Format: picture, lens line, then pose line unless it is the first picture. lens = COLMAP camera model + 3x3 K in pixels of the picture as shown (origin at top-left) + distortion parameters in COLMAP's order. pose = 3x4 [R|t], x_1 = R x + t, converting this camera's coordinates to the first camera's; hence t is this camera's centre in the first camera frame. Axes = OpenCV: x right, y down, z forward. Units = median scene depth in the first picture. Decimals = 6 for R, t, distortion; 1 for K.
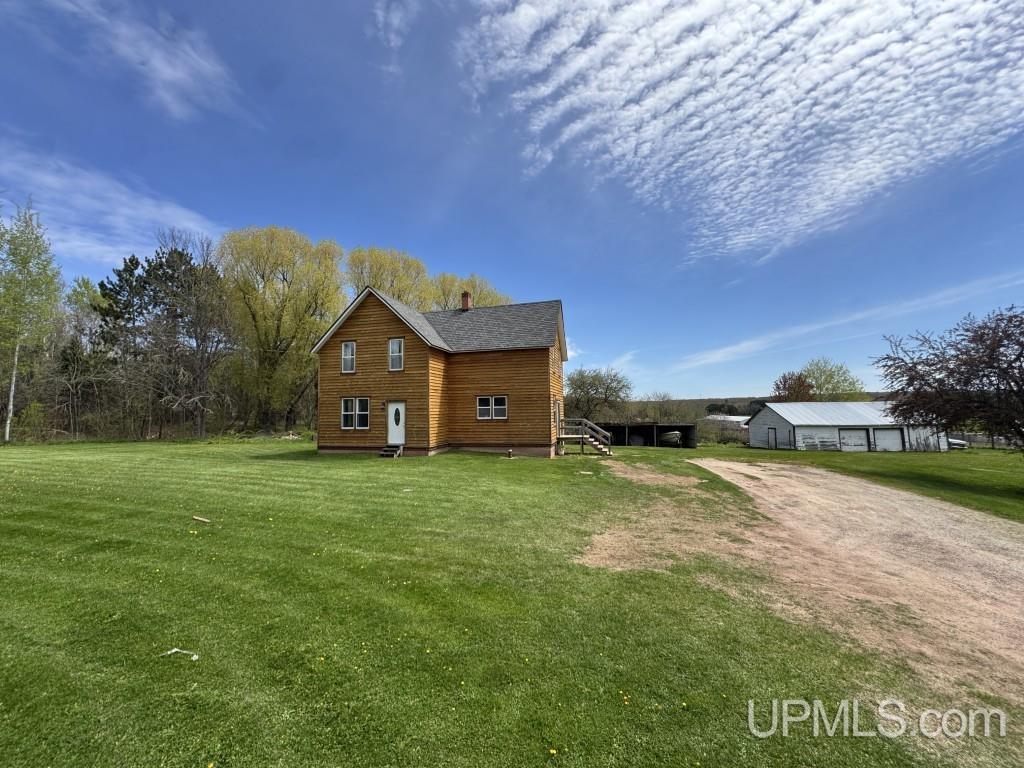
lens RADIAL K [[408.7, 0, 493.5], [0, 408.7, 374.3], [0, 0, 1]] dist [-0.002297, 0.002618]
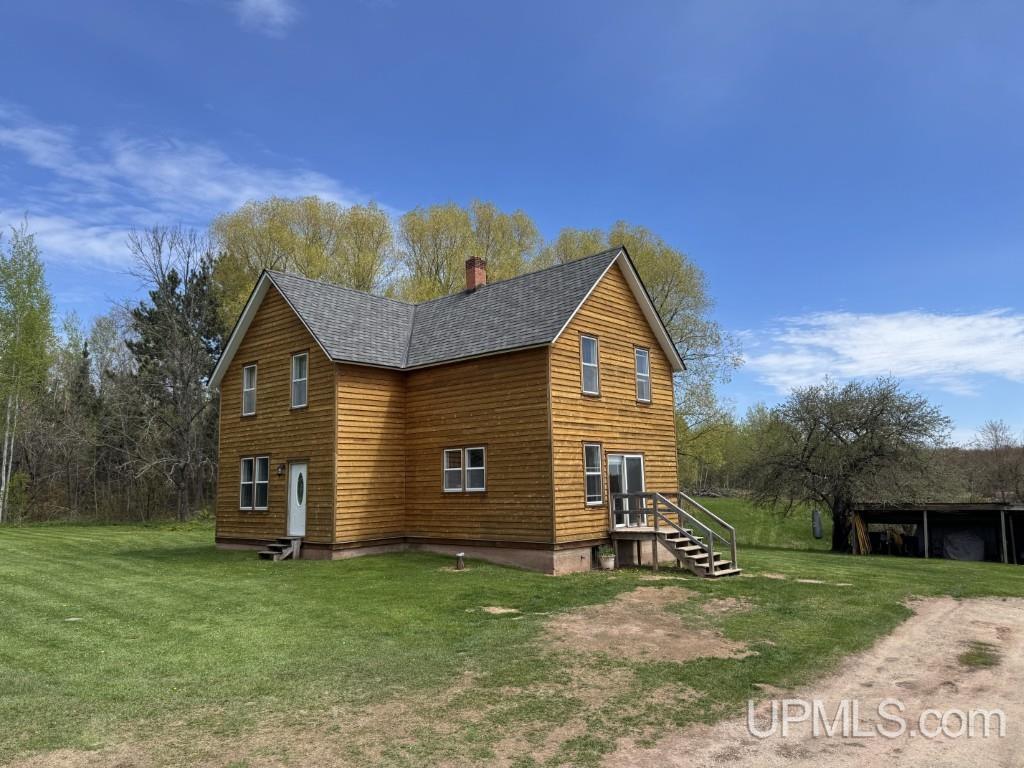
lens RADIAL K [[721.4, 0, 520.3], [0, 721.4, 364.6], [0, 0, 1]] dist [0.053991, -0.055034]
pose [[0.898542, -0.076056, -0.432246, 0.471433], [0.046880, 0.995868, -0.077776, 0.023312], [0.436376, 0.049621, 0.898395, 0.200888]]
